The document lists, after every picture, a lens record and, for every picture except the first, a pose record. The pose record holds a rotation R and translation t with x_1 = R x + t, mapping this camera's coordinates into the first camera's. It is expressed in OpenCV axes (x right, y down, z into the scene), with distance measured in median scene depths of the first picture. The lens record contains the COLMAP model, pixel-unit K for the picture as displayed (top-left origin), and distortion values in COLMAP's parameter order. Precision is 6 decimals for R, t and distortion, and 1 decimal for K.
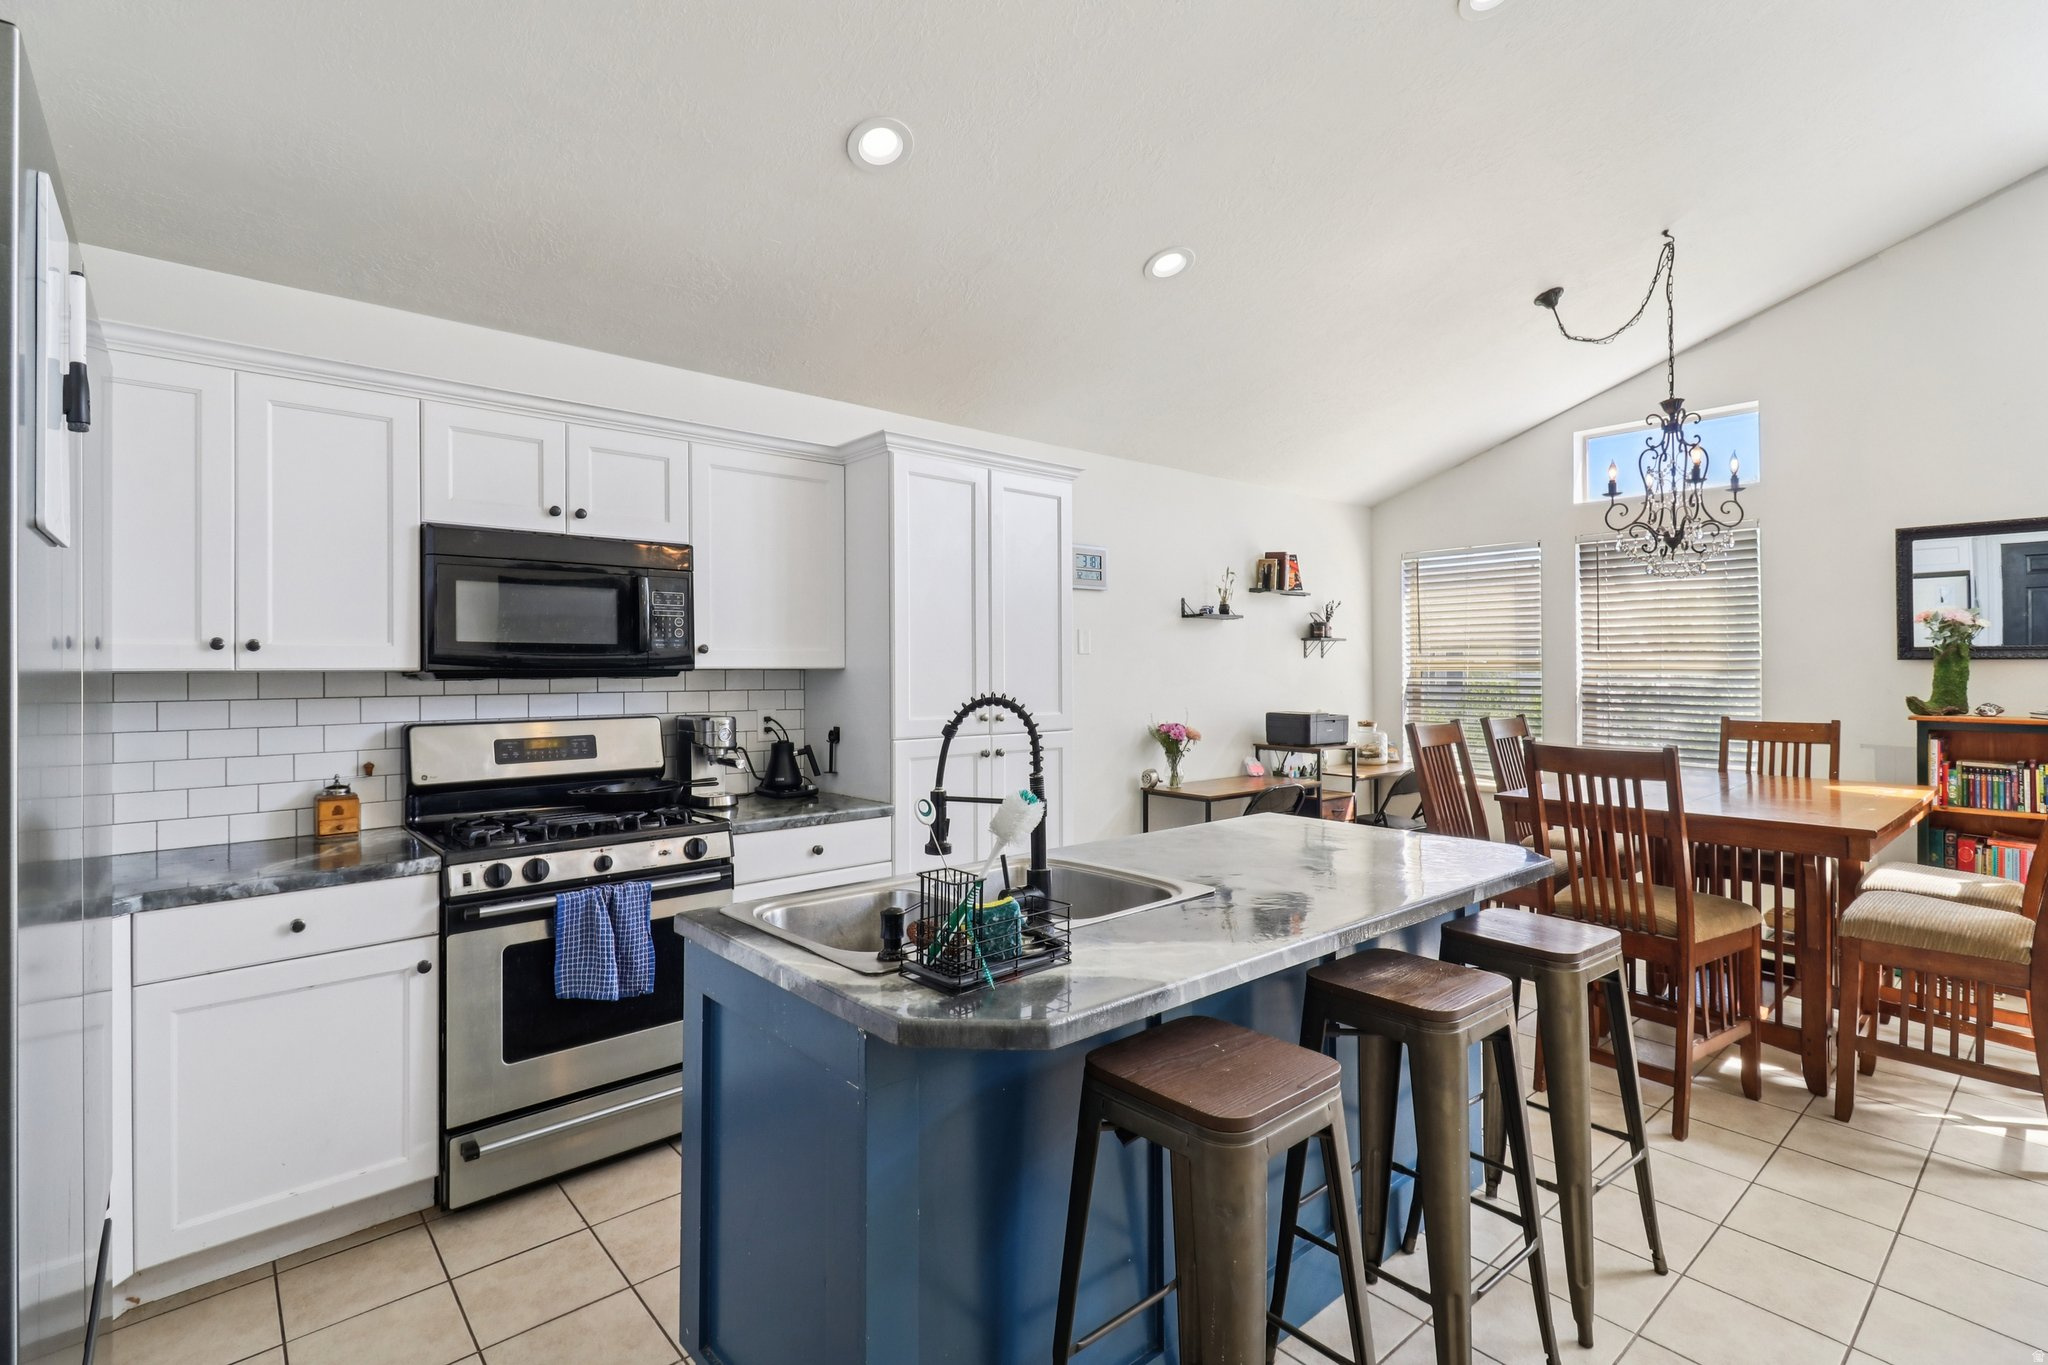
lens RADIAL K [[967.9, 0, 1038.2], [0, 967.9, 665.9], [0, 0, 1]] dist [0.006071, -0.009124]
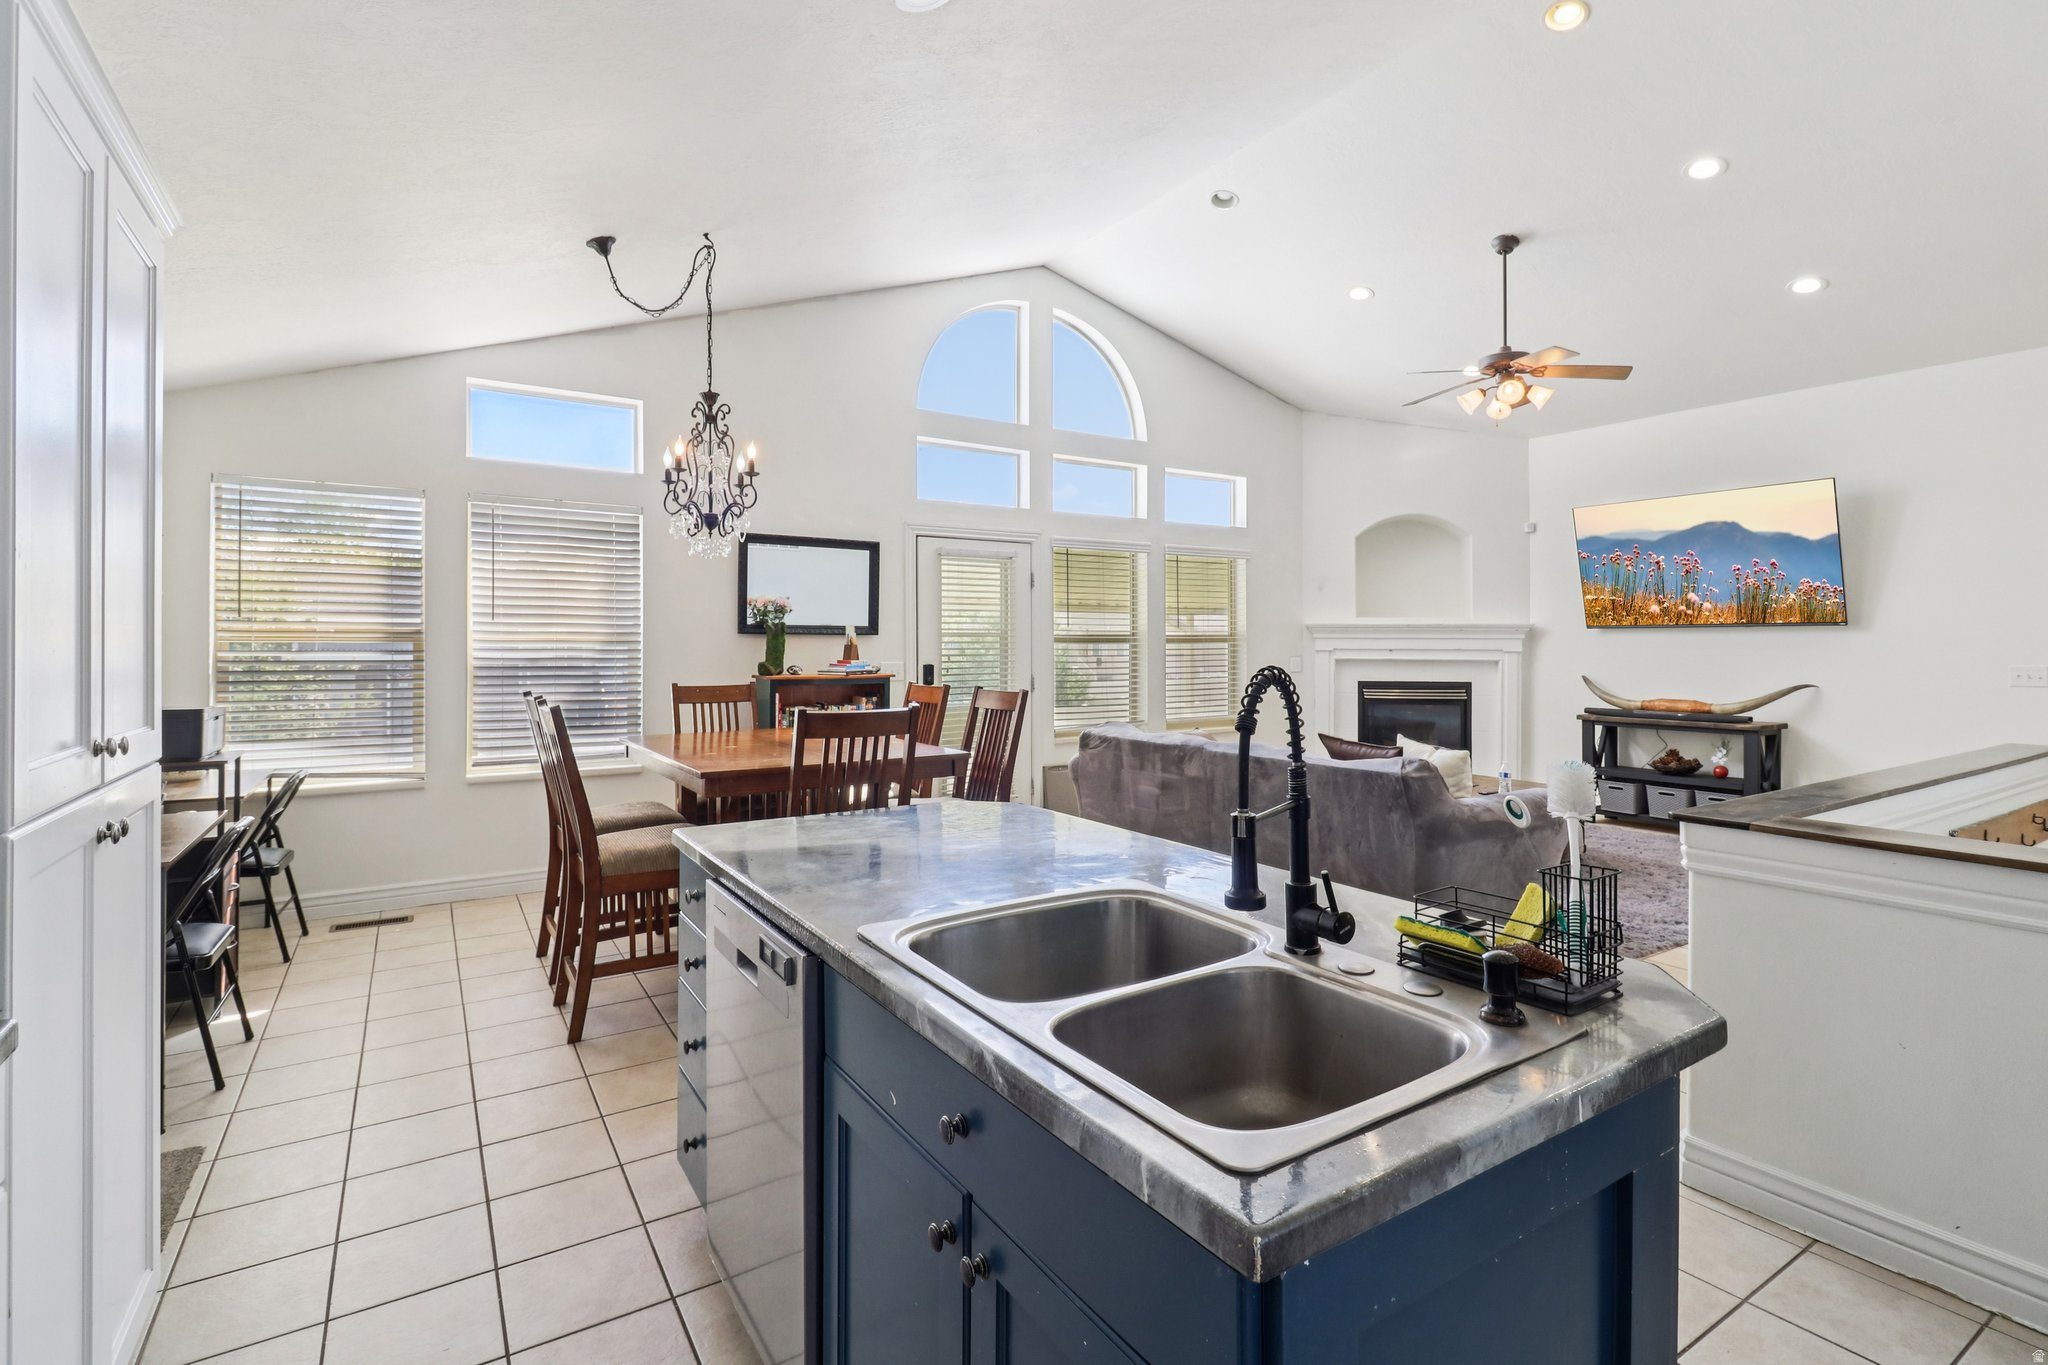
lens RADIAL K [[967.9, 0, 1027.5], [0, 967.9, 638.6], [0, 0, 1]] dist [0.006071, -0.009124]
pose [[0.149926, 0.007875, 0.988666, -0.444733], [-0.004637, 0.999963, -0.007262, 0.010619], [-0.988686, -0.003496, 0.149957, 0.587801]]
